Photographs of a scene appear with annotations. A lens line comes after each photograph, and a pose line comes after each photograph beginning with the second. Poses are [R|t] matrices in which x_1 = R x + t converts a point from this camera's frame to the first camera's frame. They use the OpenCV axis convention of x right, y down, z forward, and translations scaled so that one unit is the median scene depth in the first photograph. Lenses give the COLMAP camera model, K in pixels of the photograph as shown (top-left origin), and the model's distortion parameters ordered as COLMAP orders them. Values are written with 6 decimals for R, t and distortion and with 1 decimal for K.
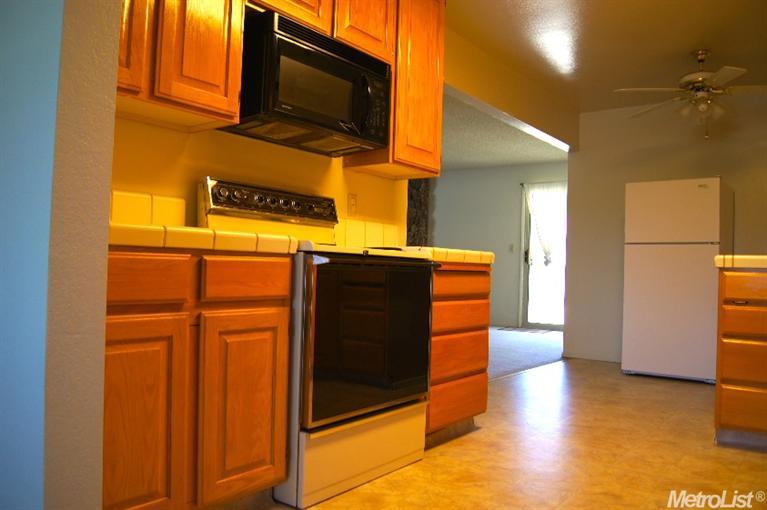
lens RADIAL K [[598.9, 0, 377.0], [0, 598.9, 256.5], [0, 0, 1]] dist [-0.071041, 0.002633]
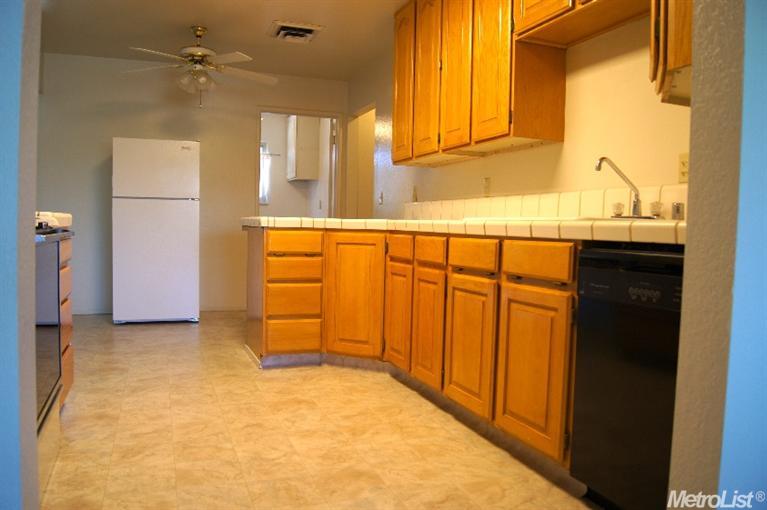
lens RADIAL K [[598.9, 0, 377.0], [0, 598.9, 256.5], [0, 0, 1]] dist [-0.071041, 0.002633]
pose [[0.519388, -0.062312, 0.852263, -0.370912], [-0.024663, 0.995829, 0.087838, -0.036050], [-0.854182, -0.066642, 0.515685, 0.145790]]
